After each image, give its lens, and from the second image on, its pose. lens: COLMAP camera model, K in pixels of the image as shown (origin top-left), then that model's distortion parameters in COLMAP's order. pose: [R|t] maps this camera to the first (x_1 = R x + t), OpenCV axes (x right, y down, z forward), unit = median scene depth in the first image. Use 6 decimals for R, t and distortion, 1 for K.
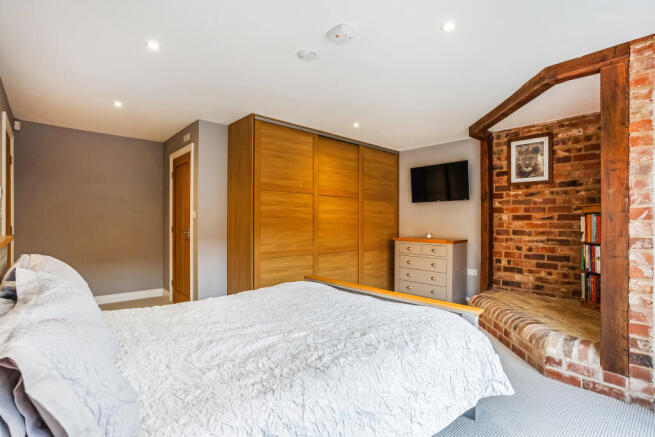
lens RADIAL K [[319.7, 0, 332.3], [0, 319.7, 218.8], [0, 0, 1]] dist [-0.002174, 0.001987]
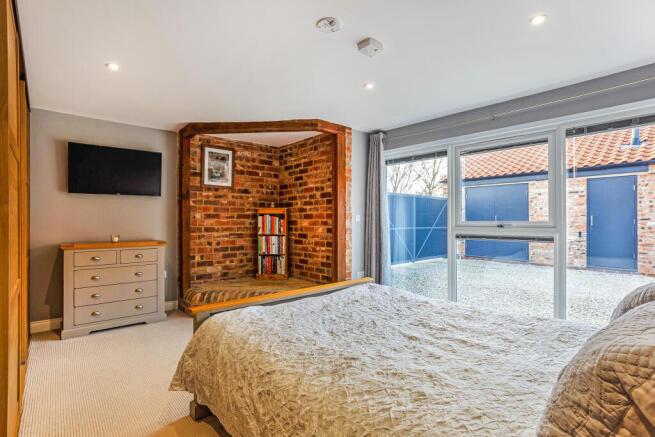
lens RADIAL K [[319.7, 0, 331.9], [0, 319.7, 219.0], [0, 0, 1]] dist [-0.002174, 0.001987]
pose [[0.046420, -0.003691, 0.998915, -0.532138], [-0.010172, 0.999940, 0.004168, -0.003042], [-0.998870, -0.010354, 0.046379, 0.534388]]
